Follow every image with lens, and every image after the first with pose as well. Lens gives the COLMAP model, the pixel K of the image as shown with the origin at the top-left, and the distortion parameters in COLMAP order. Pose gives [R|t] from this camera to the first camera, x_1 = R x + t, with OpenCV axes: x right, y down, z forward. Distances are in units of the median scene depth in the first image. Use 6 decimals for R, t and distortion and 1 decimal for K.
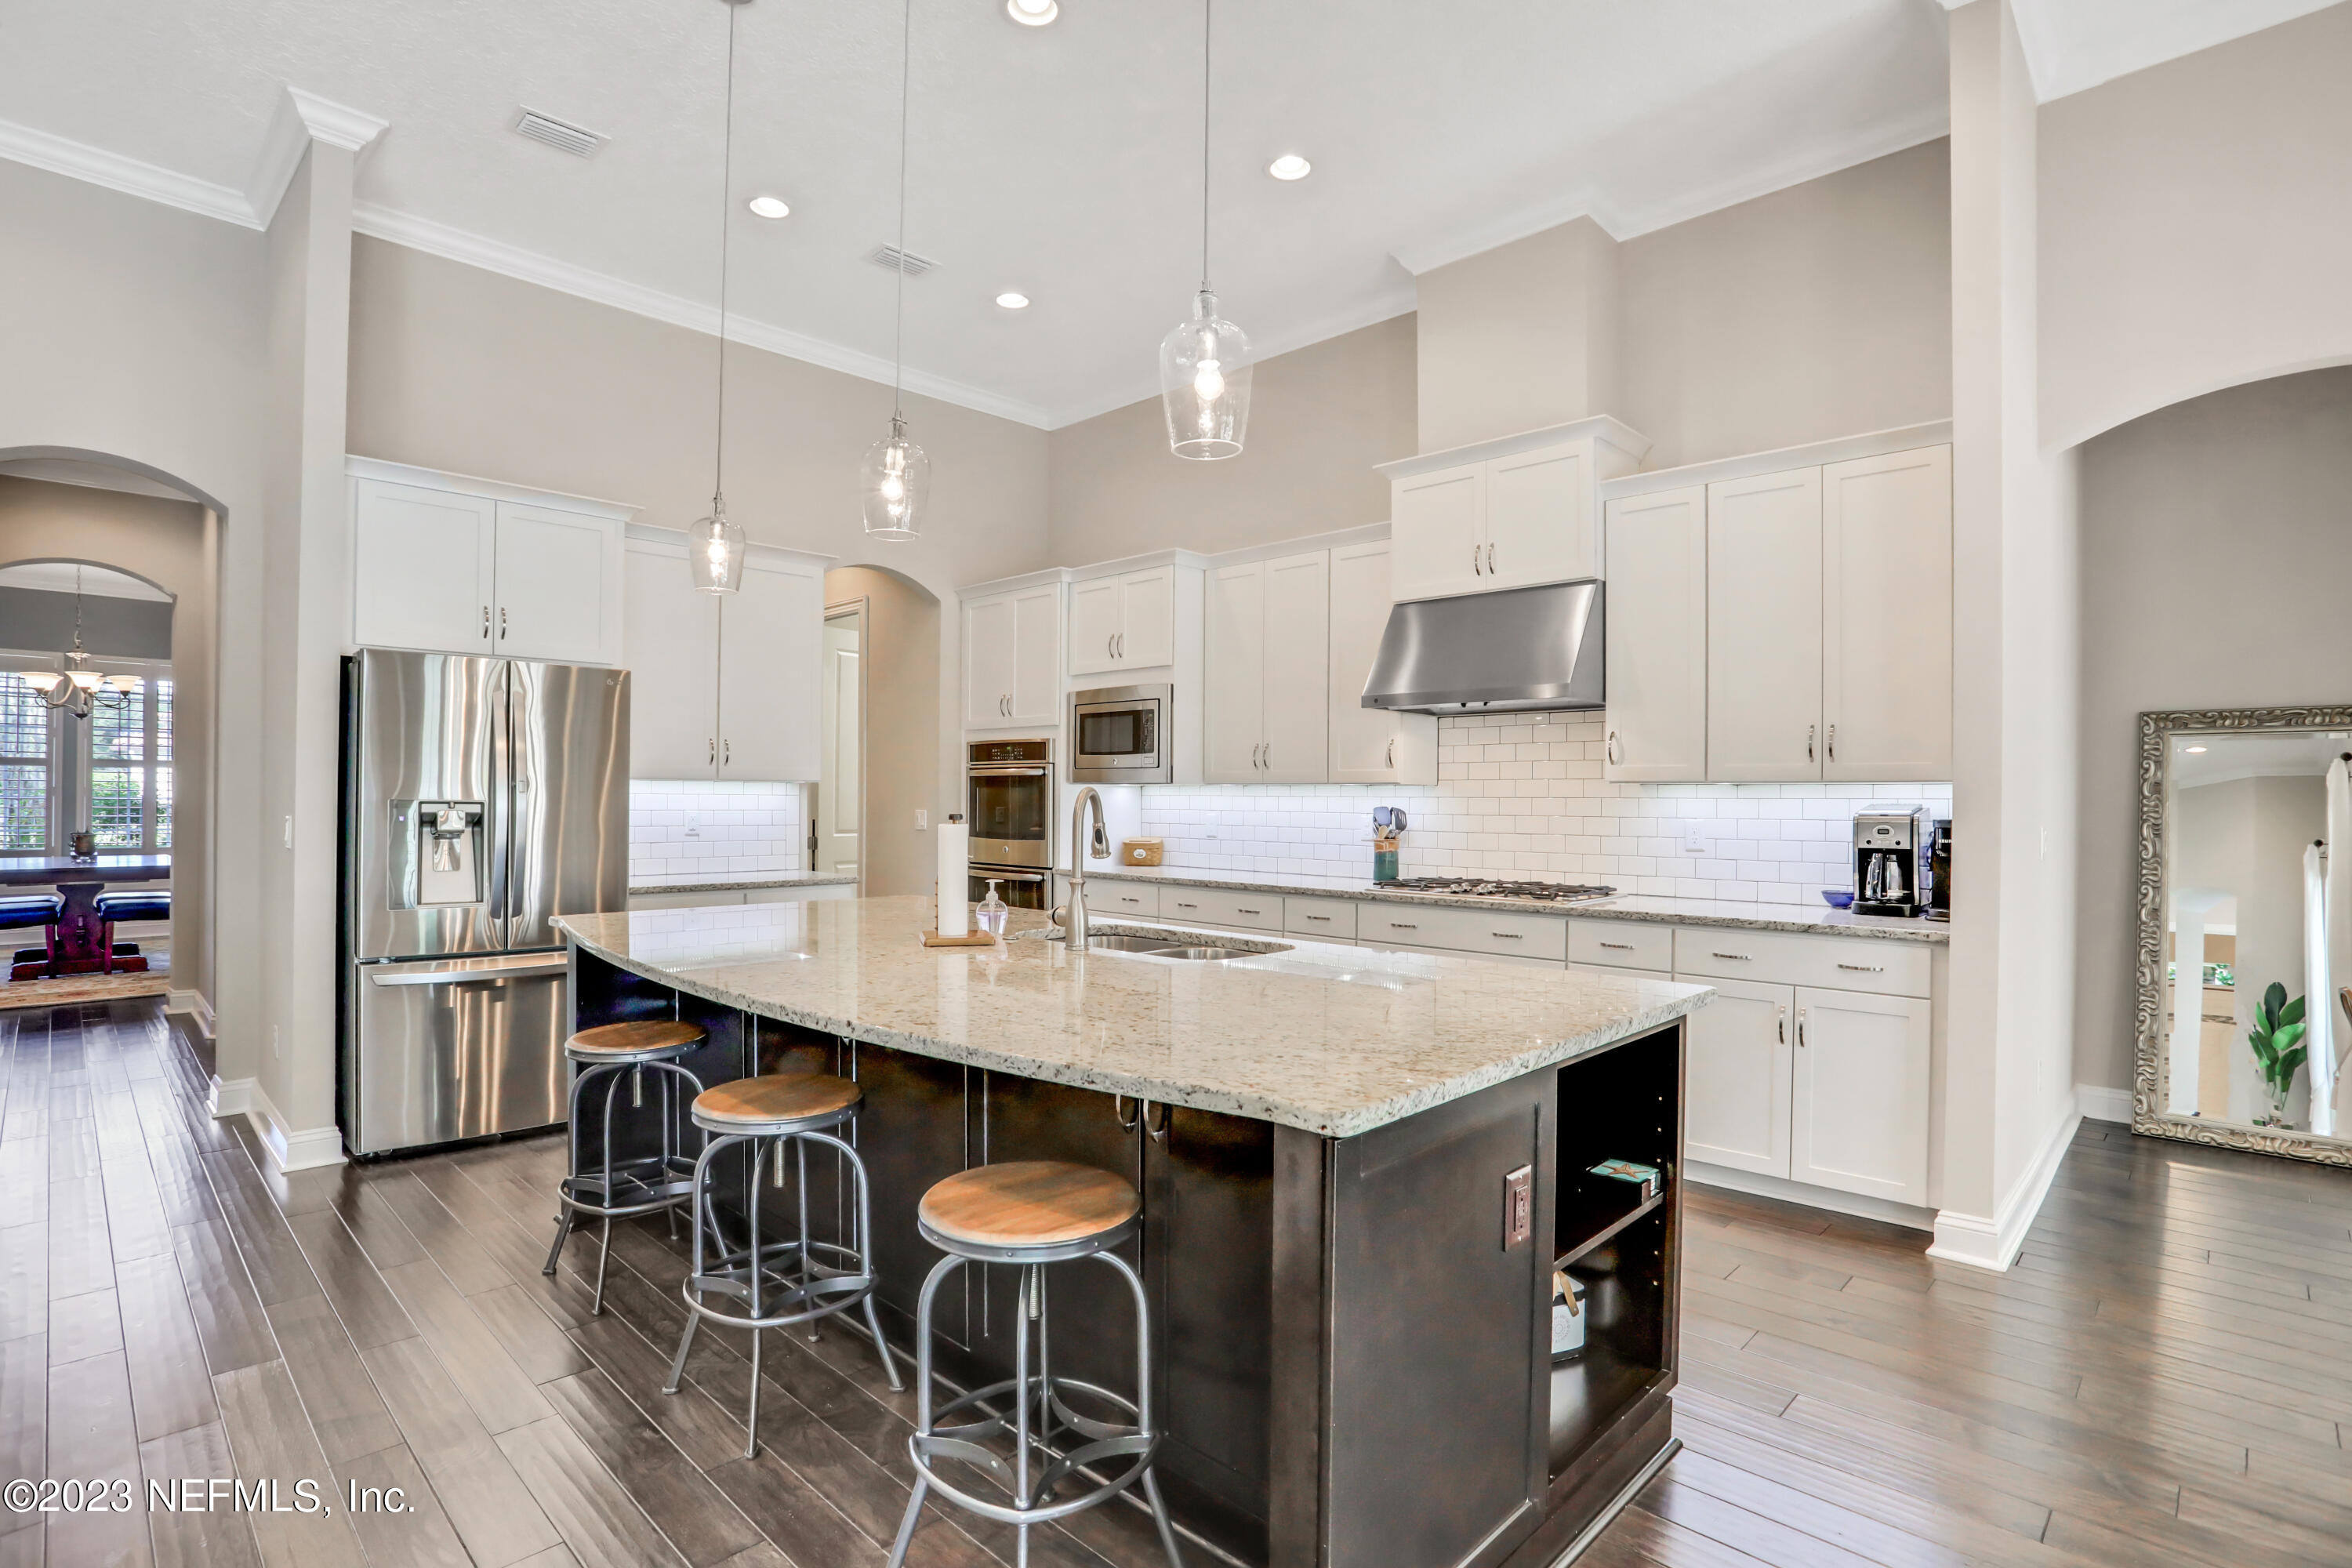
lens RADIAL K [[1172.8, 0, 1173.4], [0, 1172.8, 800.8], [0, 0, 1]] dist [-0.050336, 0.015228]
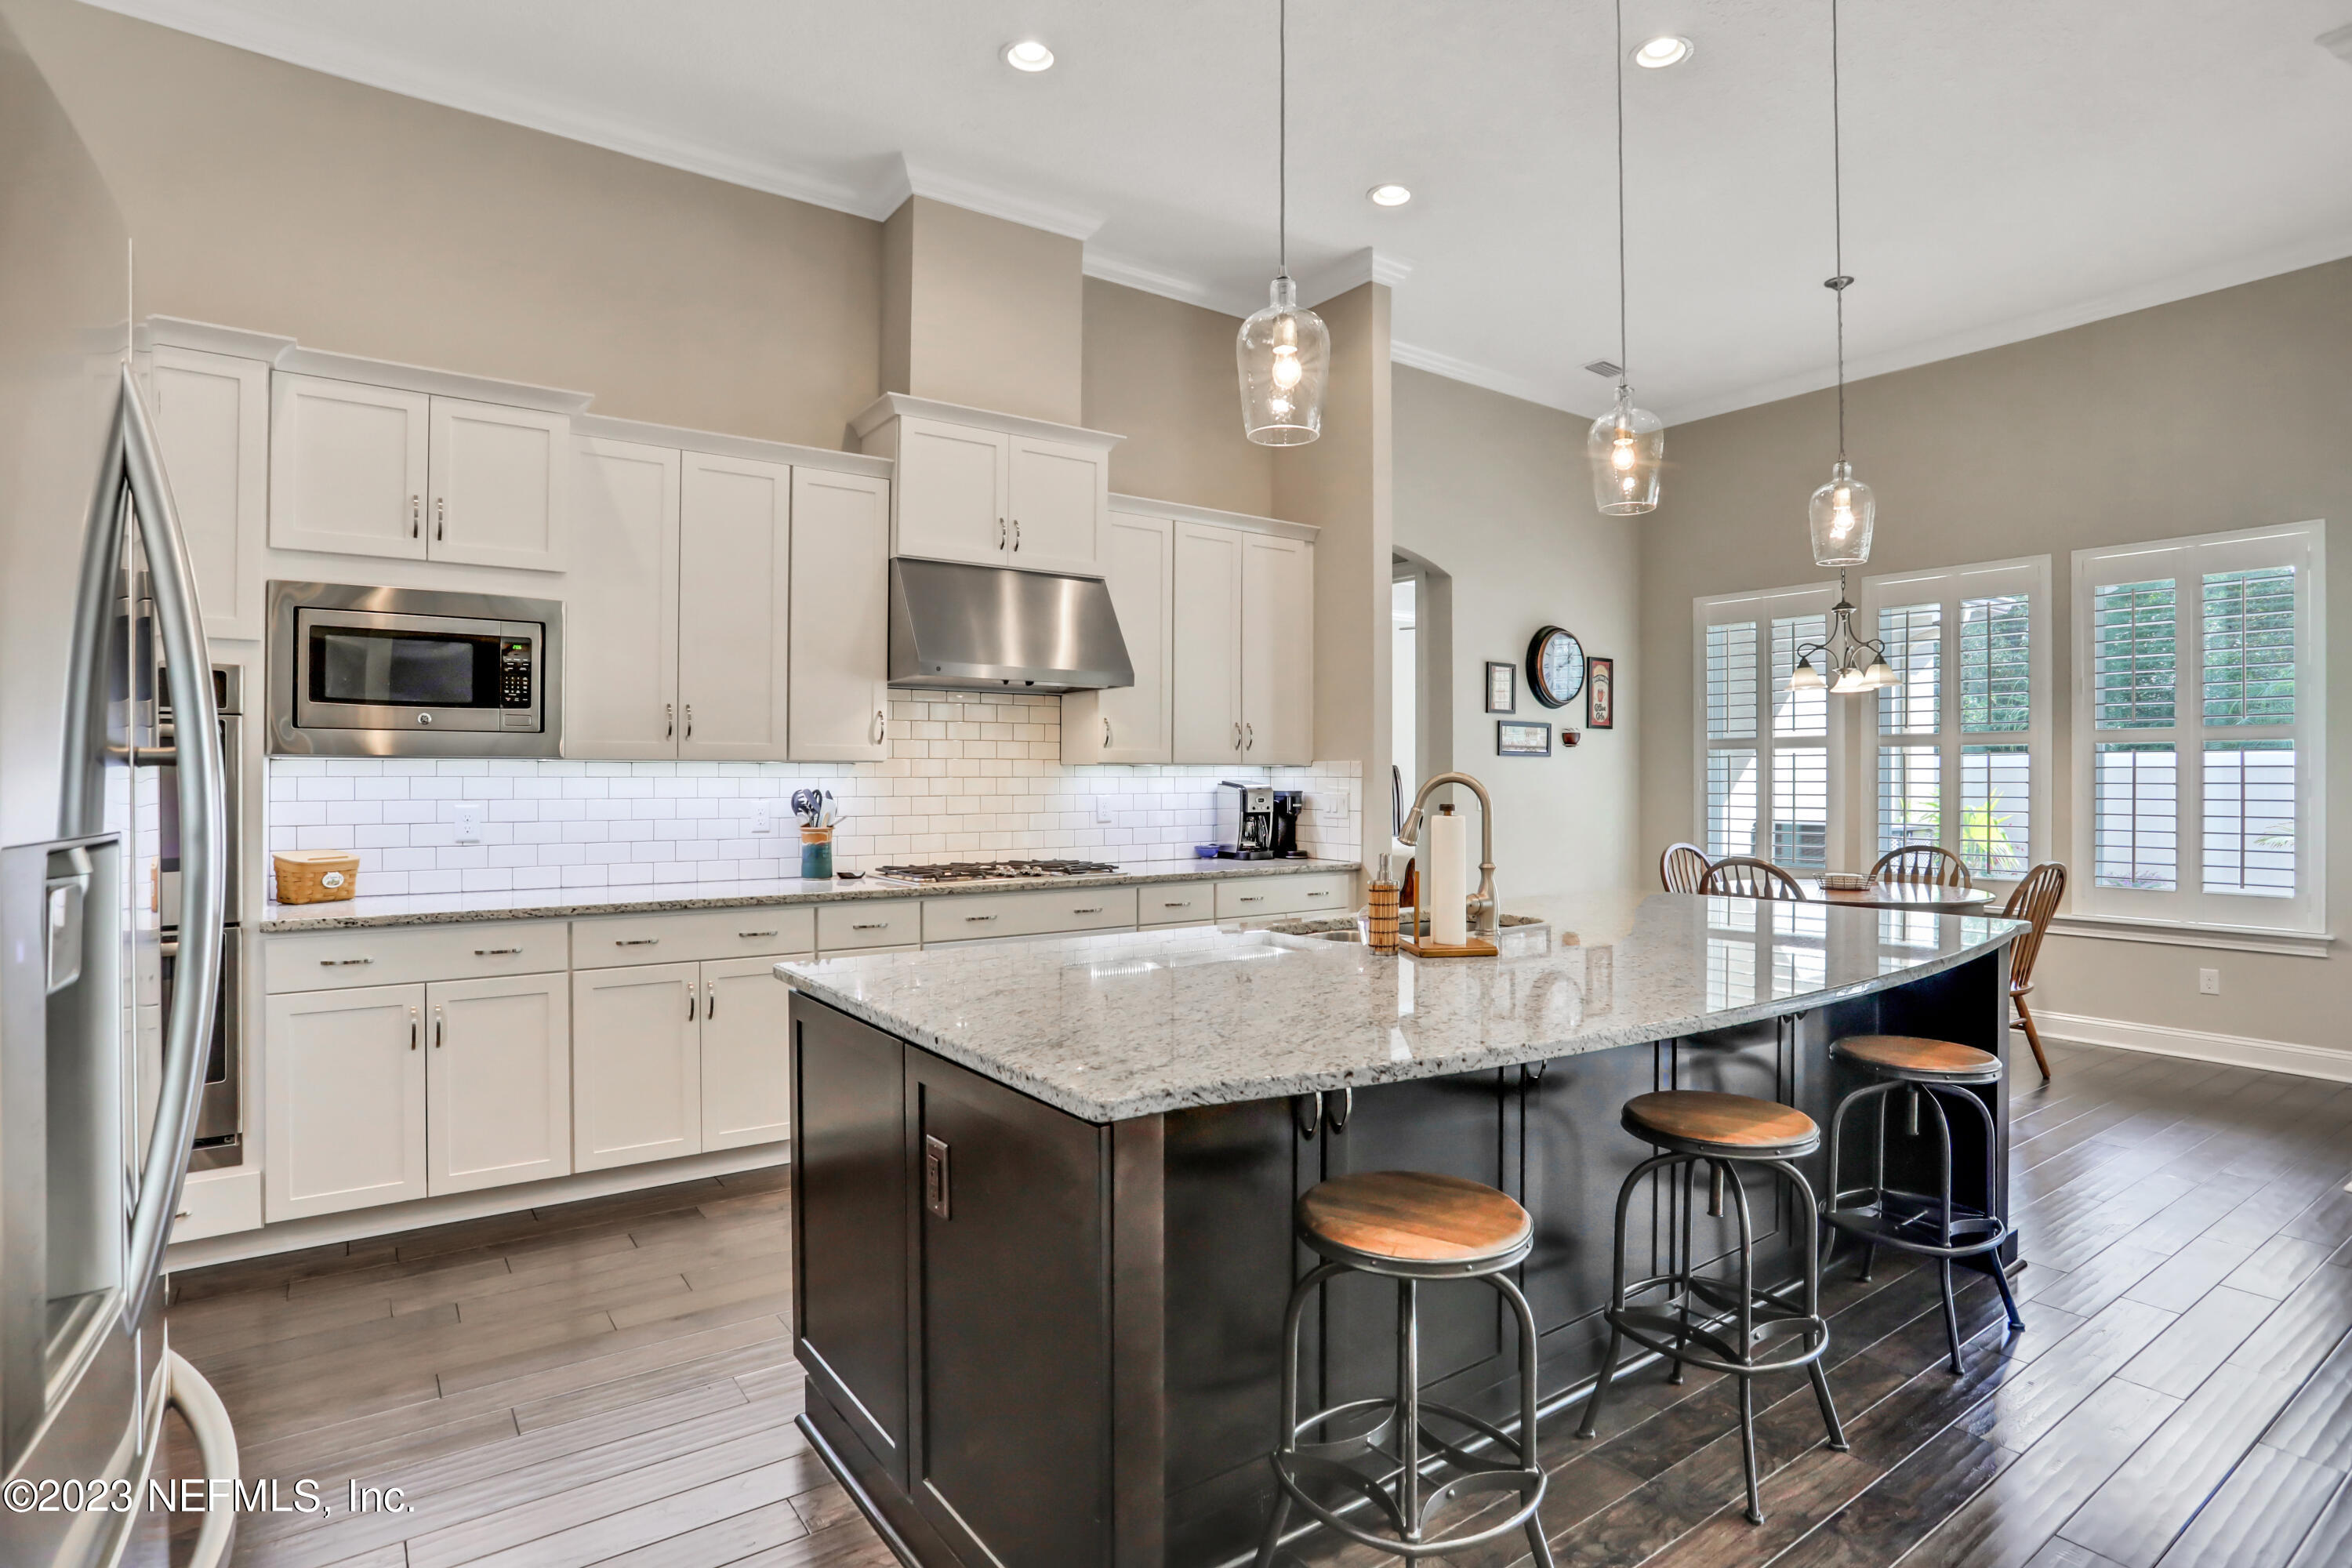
lens RADIAL K [[1172.8, 0, 1167.7], [0, 1172.8, 774.3], [0, 0, 1]] dist [-0.050336, 0.015228]
pose [[0.201673, -0.004708, 0.979442, -0.721115], [0.005143, 0.999980, 0.003748, -0.009443], [-0.979439, 0.004281, 0.201693, 0.728178]]
